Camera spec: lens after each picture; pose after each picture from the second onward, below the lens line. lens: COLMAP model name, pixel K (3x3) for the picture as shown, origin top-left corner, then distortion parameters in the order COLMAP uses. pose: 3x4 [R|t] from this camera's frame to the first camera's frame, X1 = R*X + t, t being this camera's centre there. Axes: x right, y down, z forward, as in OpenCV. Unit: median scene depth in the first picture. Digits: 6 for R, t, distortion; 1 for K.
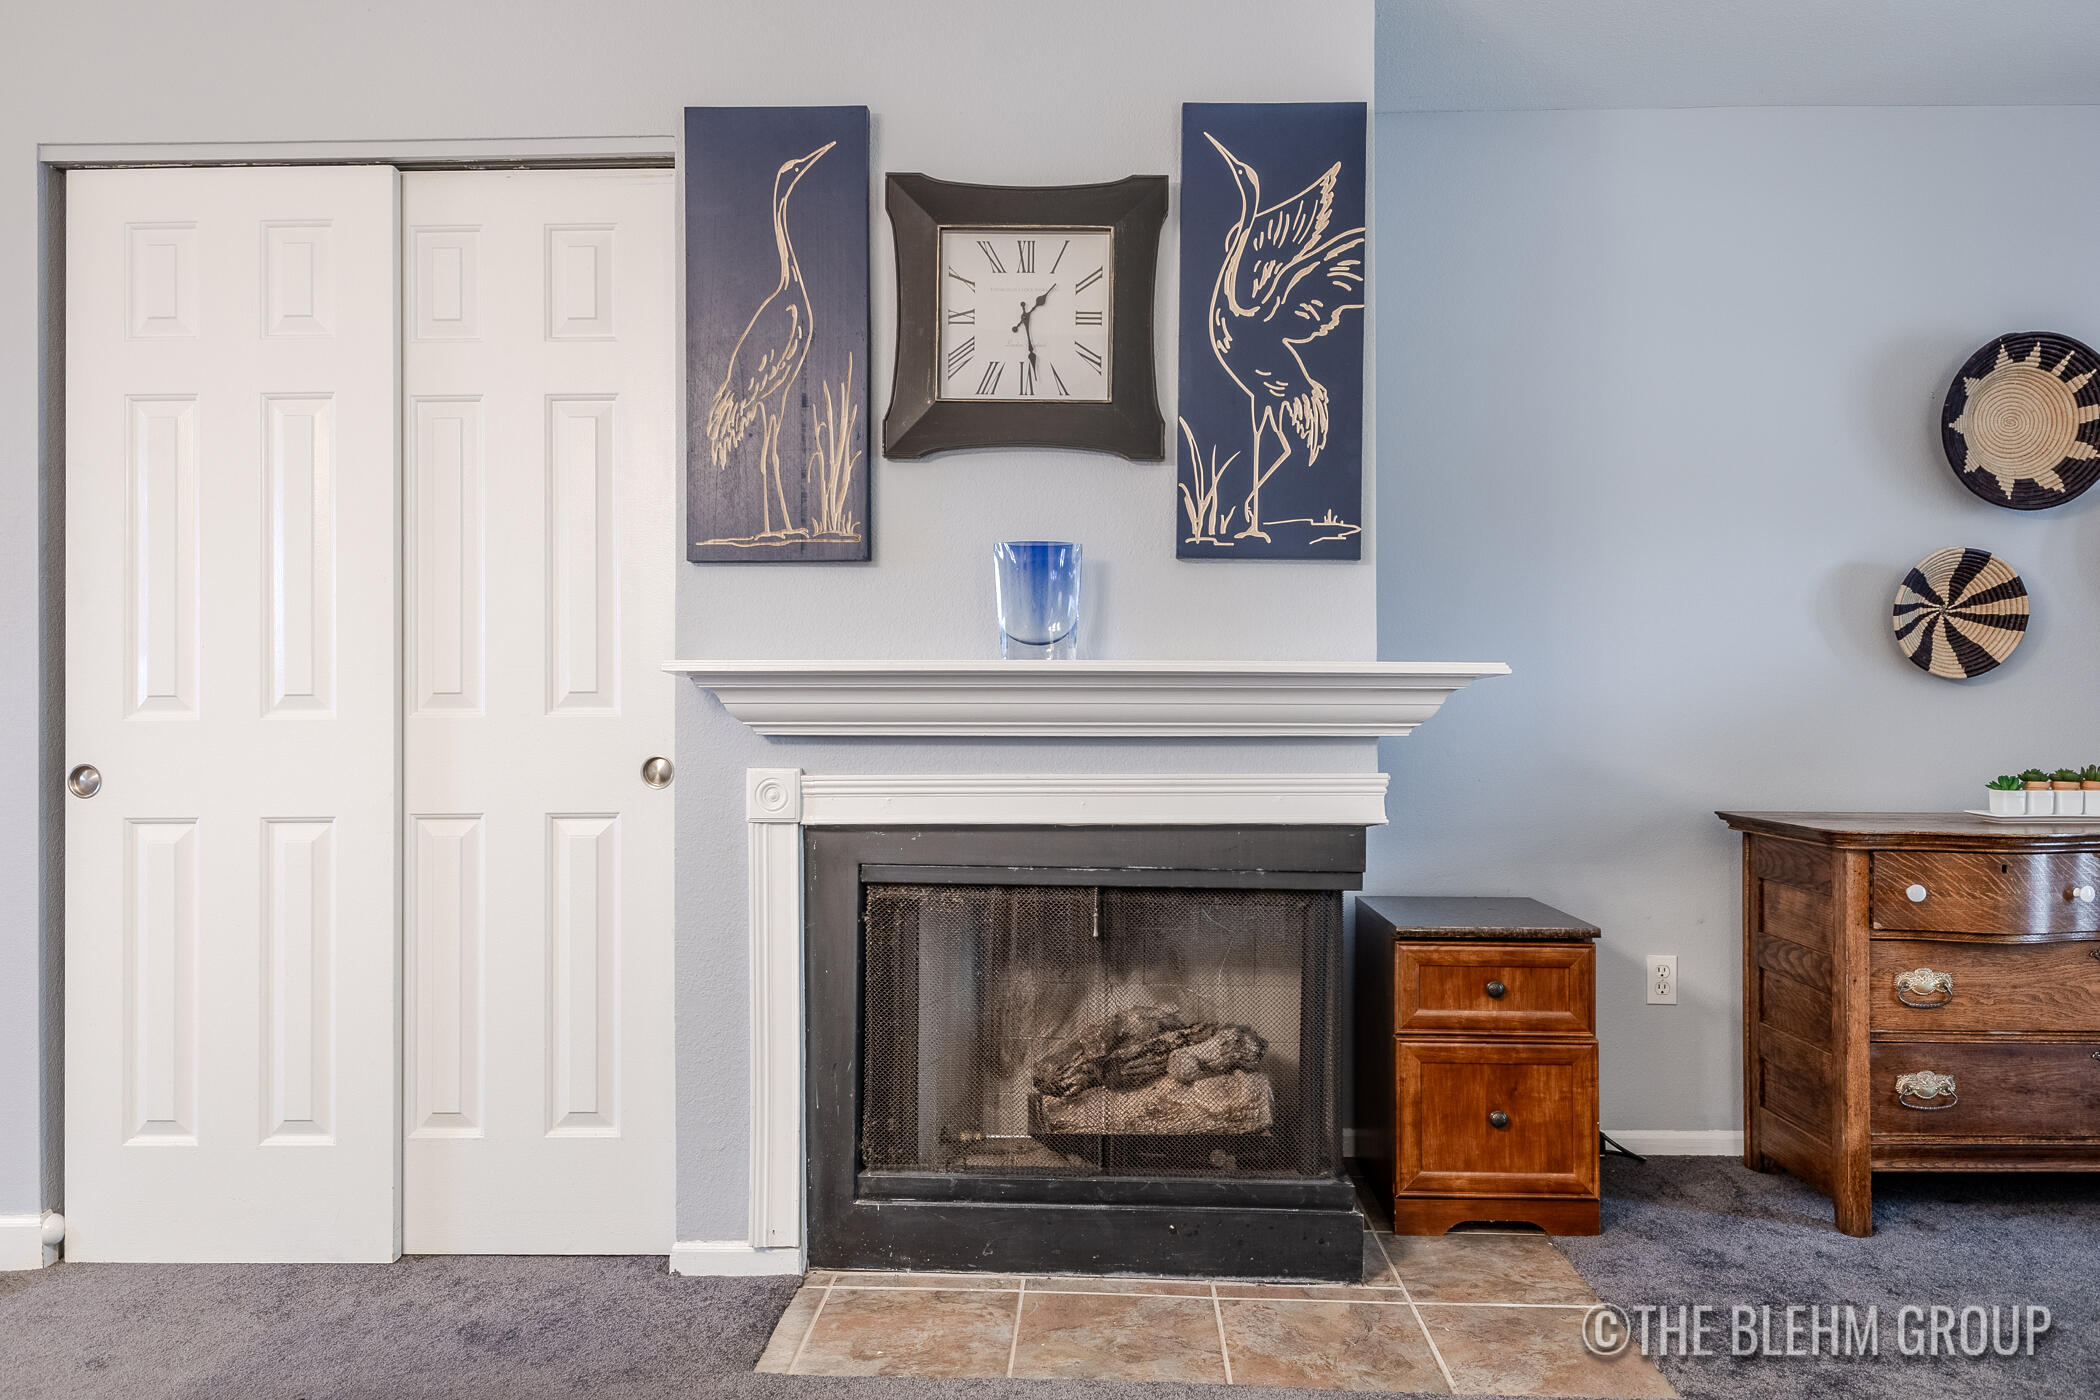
lens RADIAL K [[1416.4, 0, 1040.5], [0, 1416.4, 690.9], [0, 0, 1]] dist [0.022681, -0.021178]
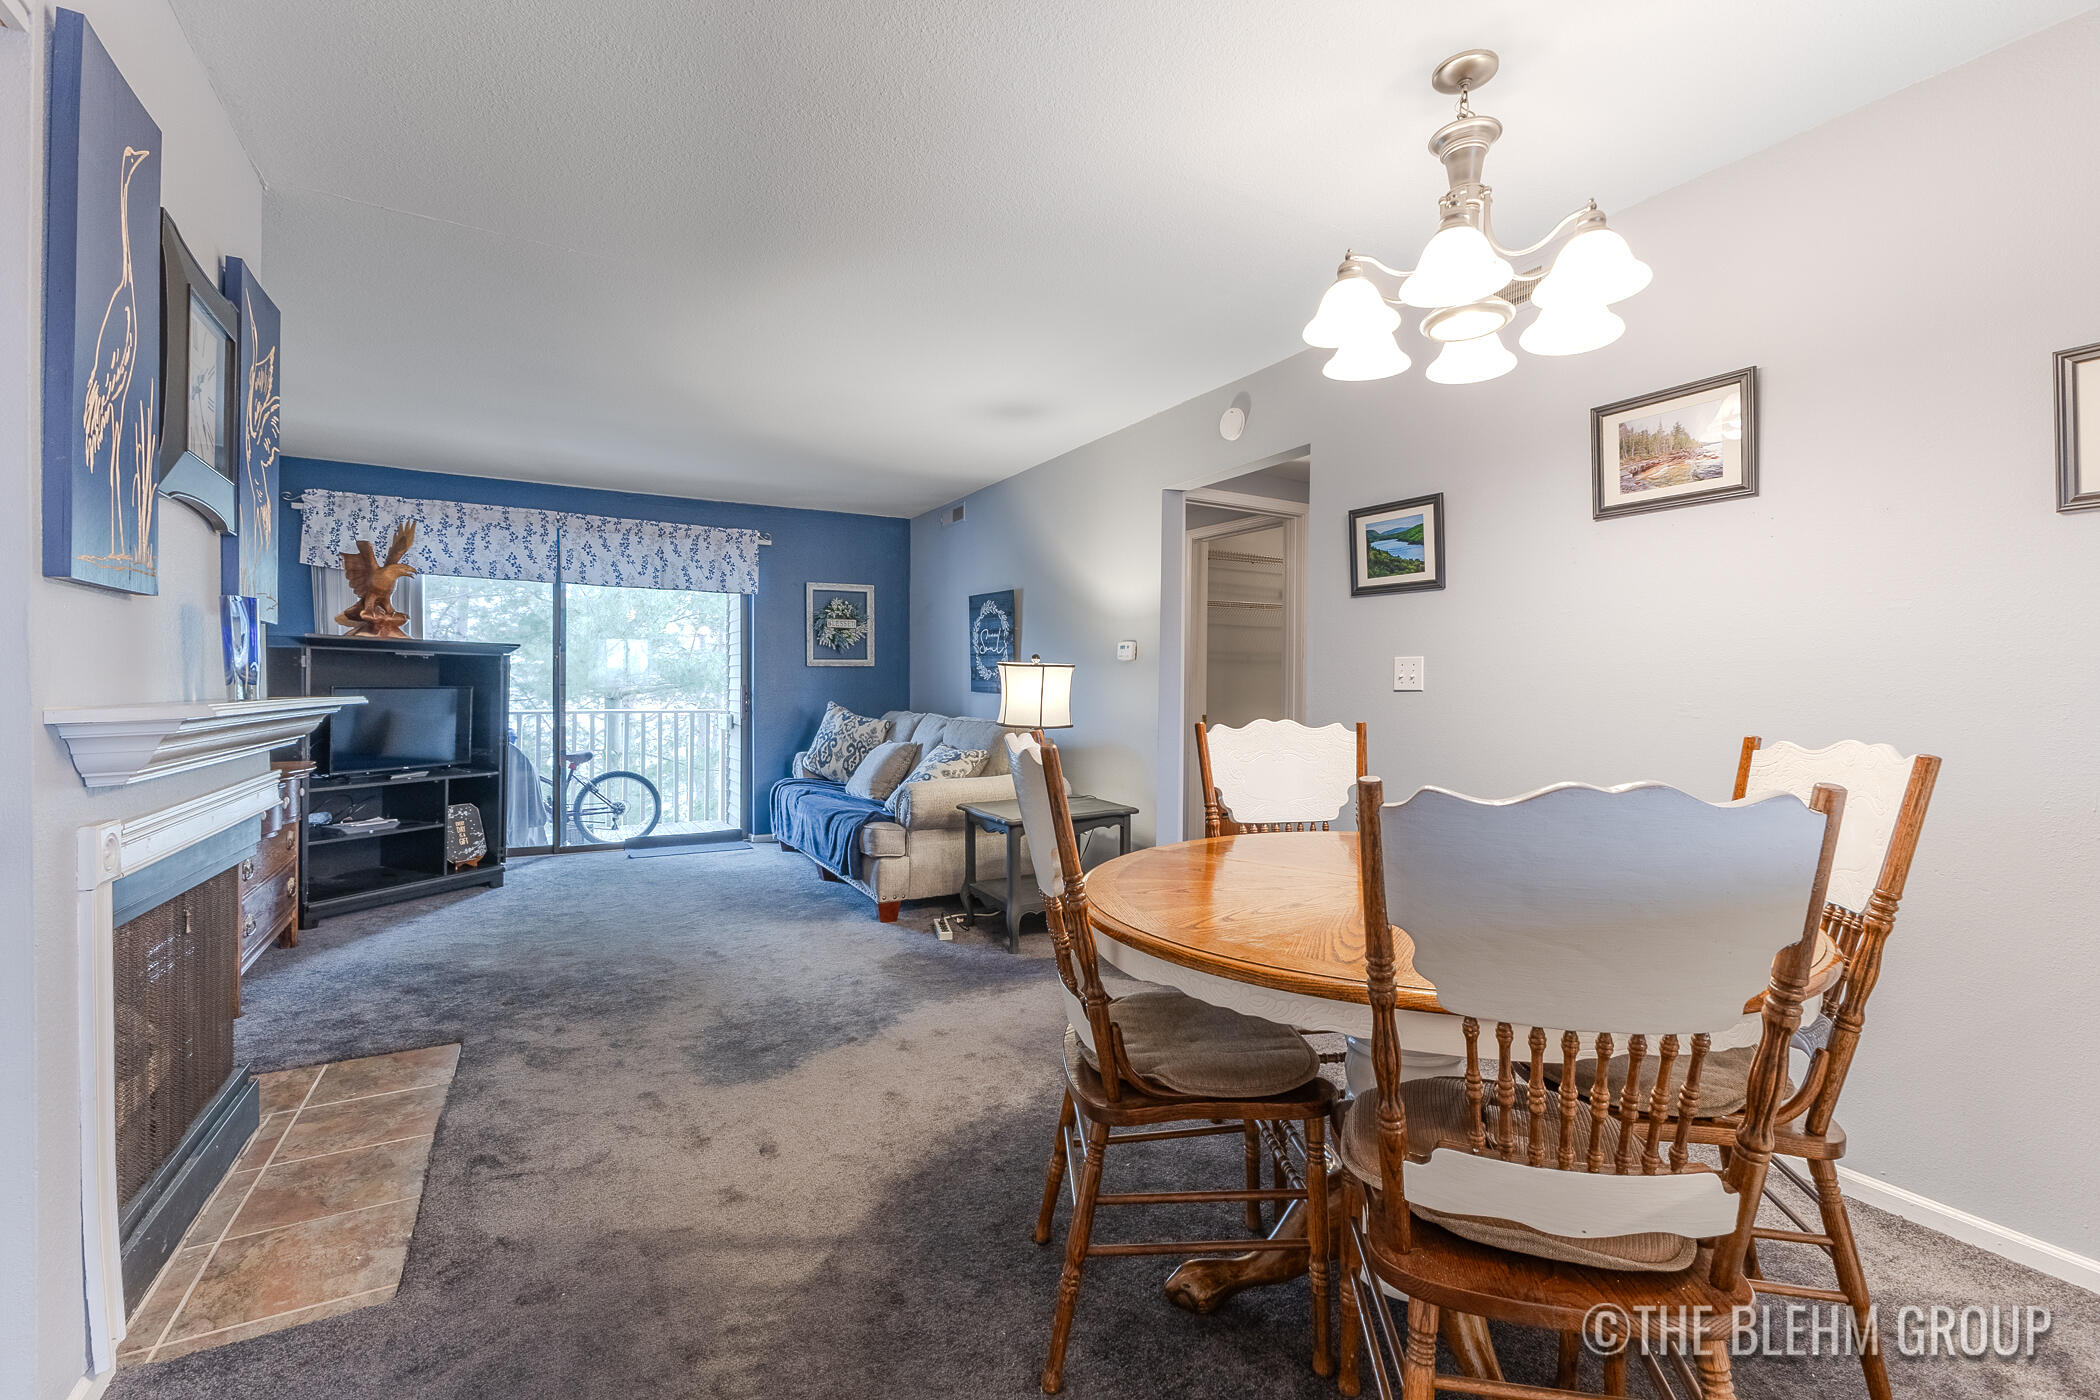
lens RADIAL K [[913.2, 0, 1056.7], [0, 913.2, 689.0], [0, 0, 1]] dist [0.008341, 0.000179]
pose [[-0.524358, -0.006216, 0.851475, -0.975383], [-0.016832, 0.999854, -0.003067, -0.036299], [-0.851331, -0.015940, -0.524386, 0.793404]]
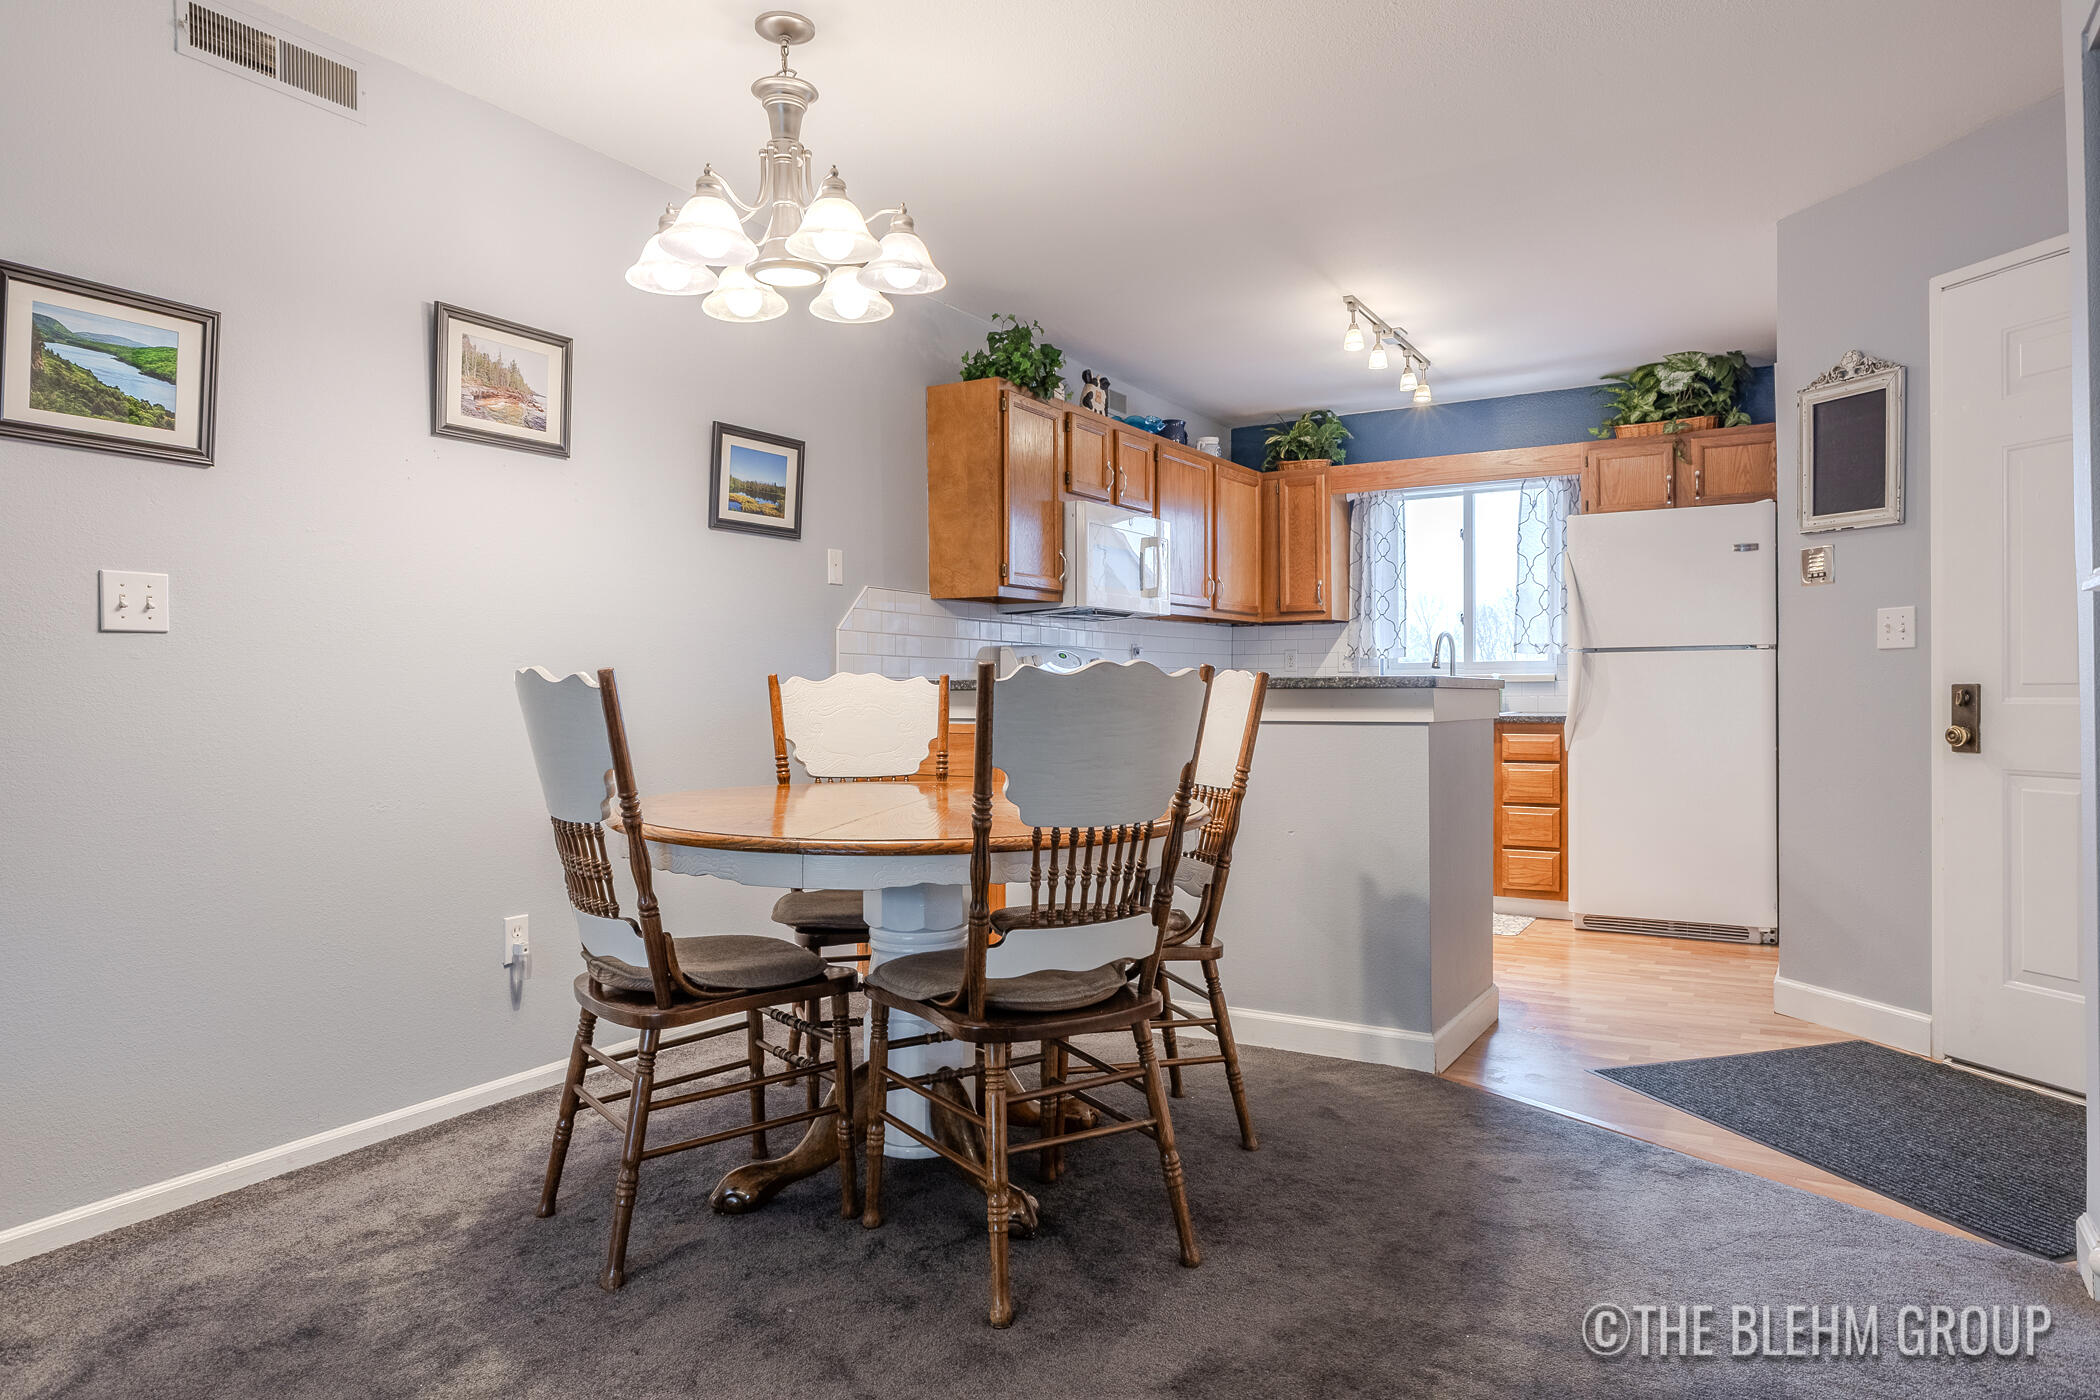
lens RADIAL K [[1297.8, 0, 1048.5], [0, 1297.8, 691.9], [0, 0, 1]] dist [0.000904, -0.000466]
pose [[-0.473377, 0.007158, -0.880831, 0.321741], [0.019568, 0.999806, -0.002391, 0.015075], [0.880643, -0.018367, -0.473425, 0.825880]]
